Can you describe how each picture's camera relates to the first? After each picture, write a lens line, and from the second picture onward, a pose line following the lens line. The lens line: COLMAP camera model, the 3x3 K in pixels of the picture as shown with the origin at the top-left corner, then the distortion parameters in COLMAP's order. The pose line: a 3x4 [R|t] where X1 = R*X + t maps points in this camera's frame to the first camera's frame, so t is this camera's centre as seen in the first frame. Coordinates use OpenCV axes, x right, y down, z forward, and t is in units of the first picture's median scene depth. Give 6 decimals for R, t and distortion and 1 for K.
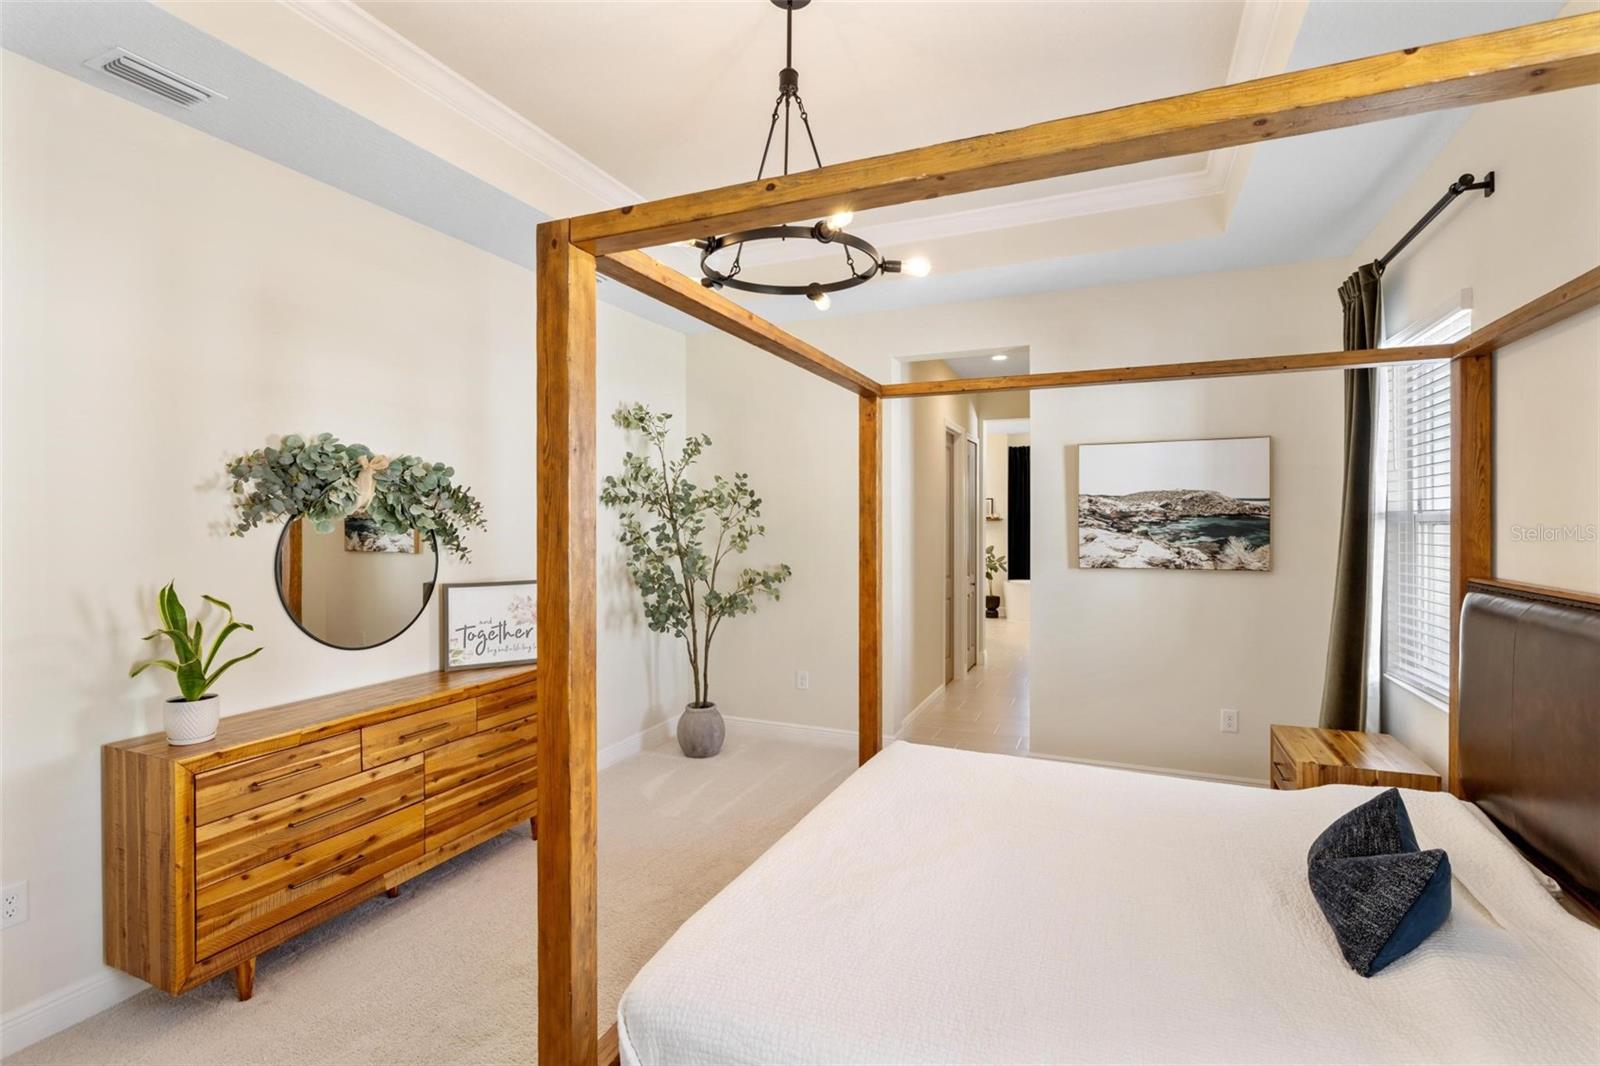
lens RADIAL K [[752.4, 0, 805.3], [0, 752.4, 527.6], [0, 0, 1]] dist [-0.003774, -0.000672]
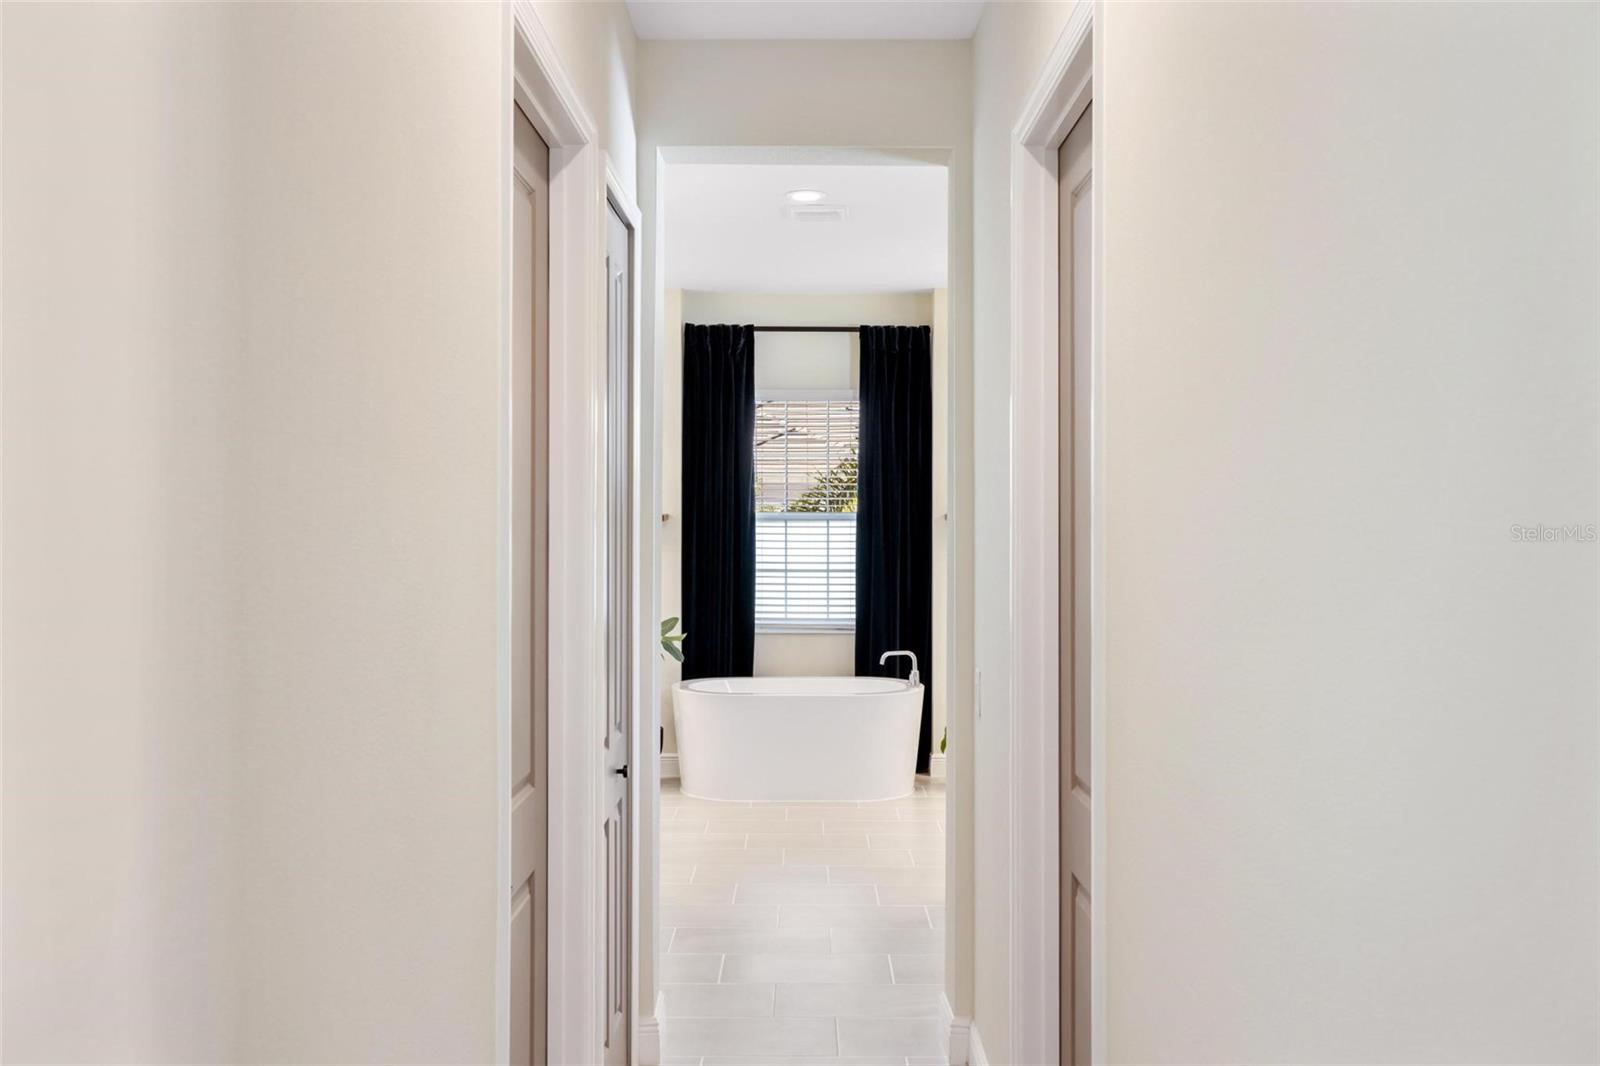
lens RADIAL K [[1346.1, 0, 800.1], [0, 1346.1, 530.0], [0, 0, 1]] dist [-0.000619, 0.000118]
pose [[0.924133, 0.002803, 0.382060, 0.101313], [-0.001590, 0.999993, -0.003489, -0.004574], [-0.382067, 0.002617, 0.924131, 0.537108]]
